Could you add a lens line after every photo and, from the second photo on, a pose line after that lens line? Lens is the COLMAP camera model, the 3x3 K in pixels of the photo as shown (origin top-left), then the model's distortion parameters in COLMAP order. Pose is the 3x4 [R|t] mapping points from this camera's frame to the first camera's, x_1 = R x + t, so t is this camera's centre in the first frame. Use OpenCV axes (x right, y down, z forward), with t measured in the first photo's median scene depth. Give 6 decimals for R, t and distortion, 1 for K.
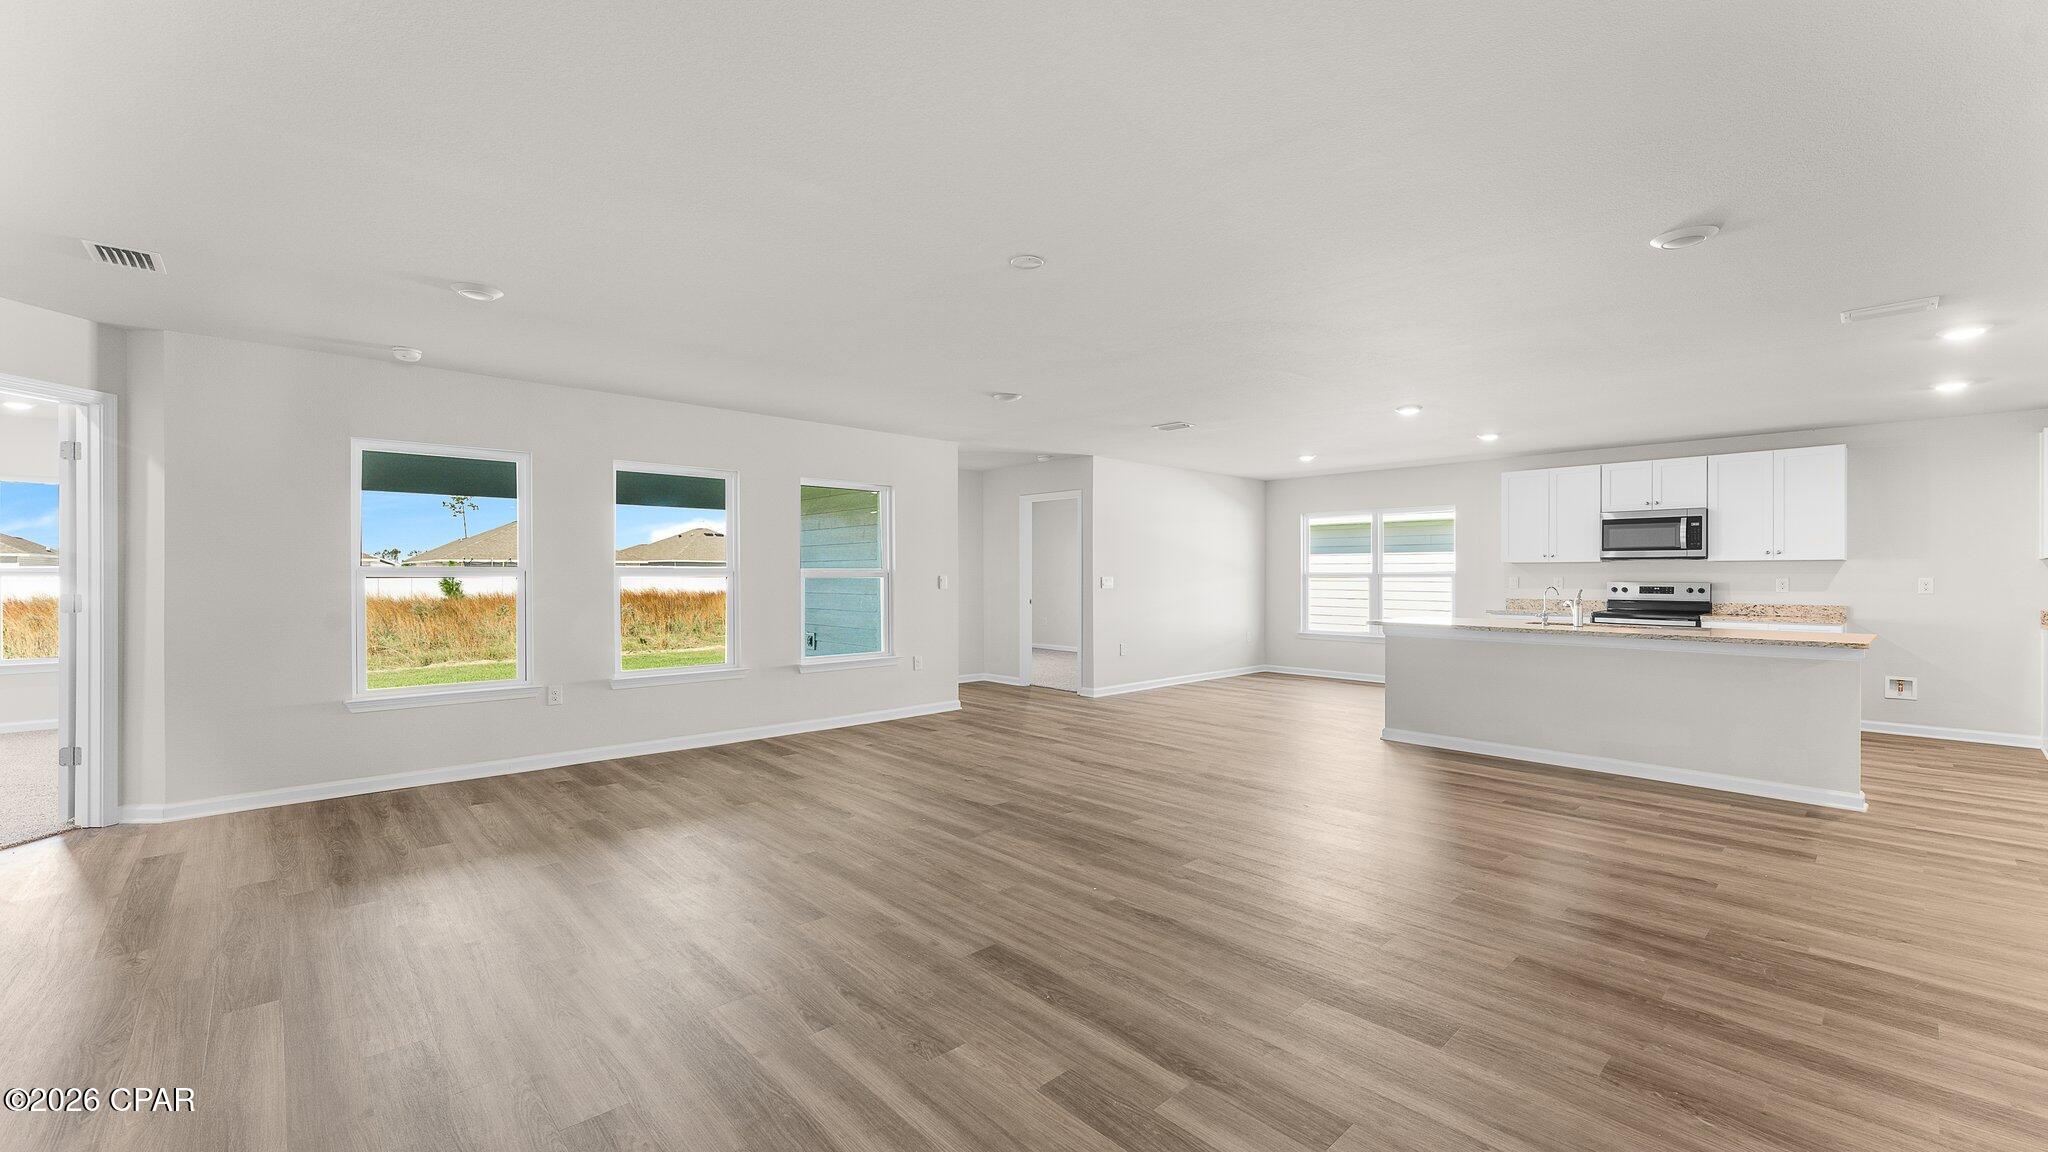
lens RADIAL K [[821.1, 0, 1019.4], [0, 821.1, 574.5], [0, 0, 1]] dist [-0.001398, -0.000075]
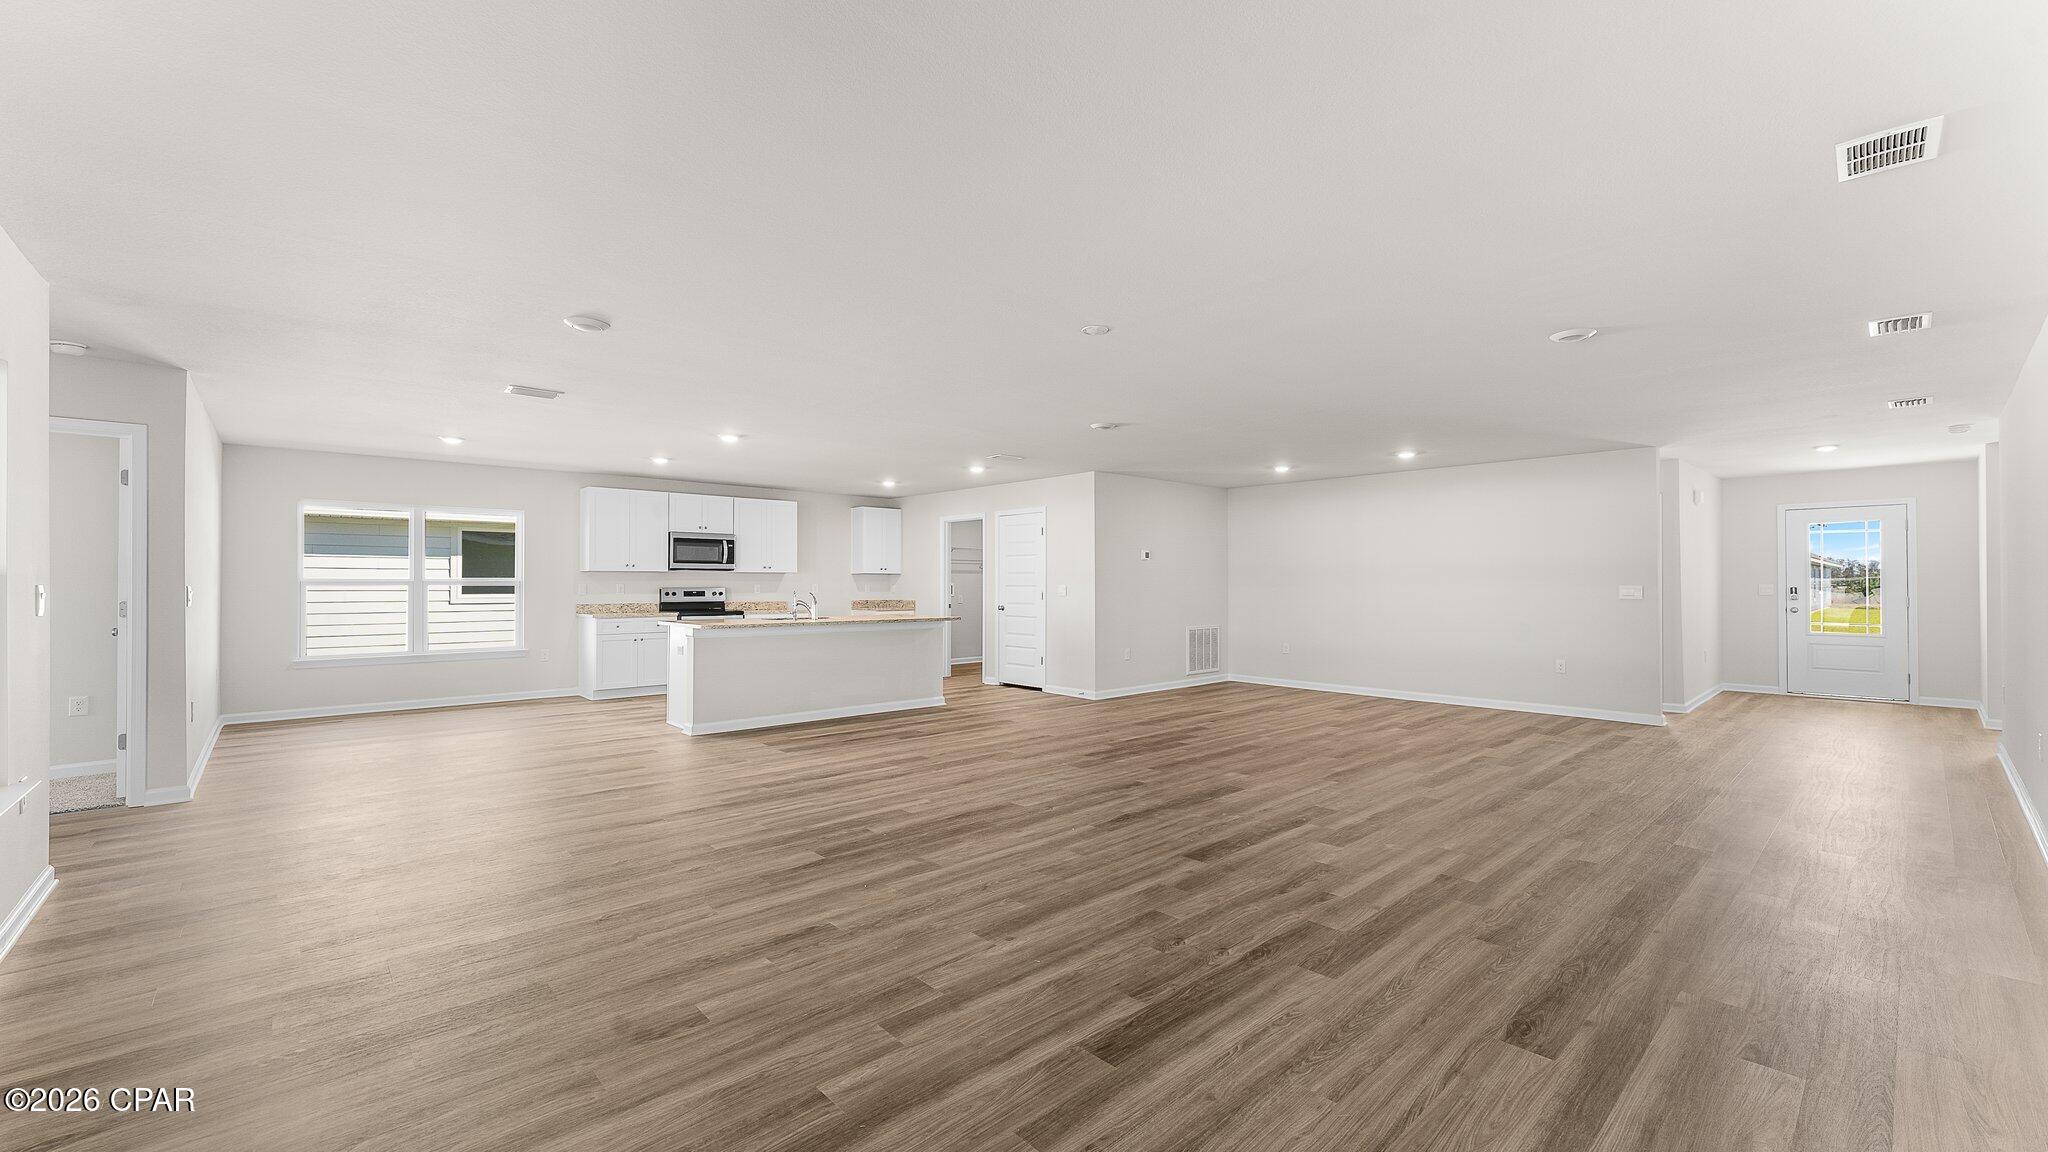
lens RADIAL K [[821.1, 0, 1019.4], [0, 821.1, 574.5], [0, 0, 1]] dist [-0.001398, -0.000075]
pose [[0.001186, 0.008123, 0.999966, -0.565783], [0.000267, 0.999967, -0.008123, -0.001058], [-0.999999, 0.000277, 0.001184, 0.516317]]
